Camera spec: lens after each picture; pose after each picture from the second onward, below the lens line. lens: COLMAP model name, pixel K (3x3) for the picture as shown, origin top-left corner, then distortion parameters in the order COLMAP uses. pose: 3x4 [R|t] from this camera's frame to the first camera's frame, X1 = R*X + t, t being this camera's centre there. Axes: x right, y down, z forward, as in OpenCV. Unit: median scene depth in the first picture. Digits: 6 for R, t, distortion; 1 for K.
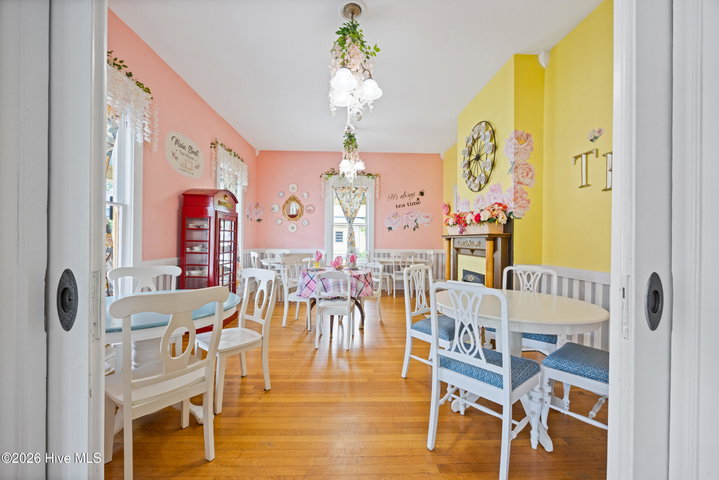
lens RADIAL K [[278.1, 0, 354.2], [0, 278.1, 239.8], [0, 0, 1]] dist [-0.000968, -0.000772]
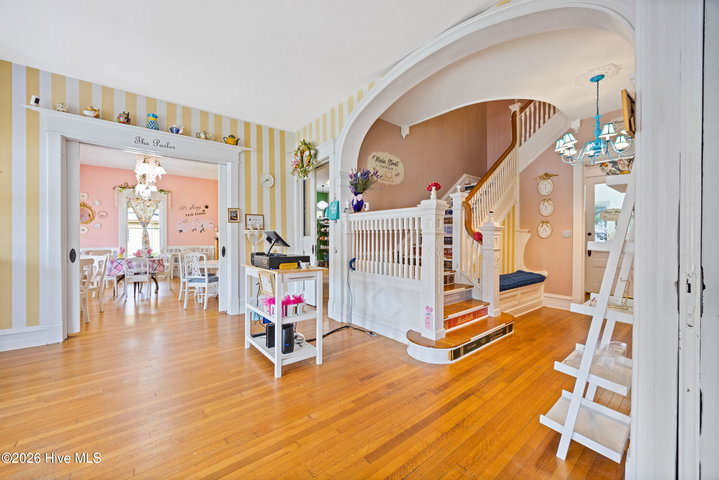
lens RADIAL K [[278.1, 0, 359.4], [0, 278.1, 240.1], [0, 0, 1]] dist [-0.000968, -0.000772]
pose [[0.789599, -0.012695, 0.613492, -0.029006], [0.006502, 0.999903, 0.012323, -0.010598], [-0.613589, -0.005741, 0.789605, -0.990820]]
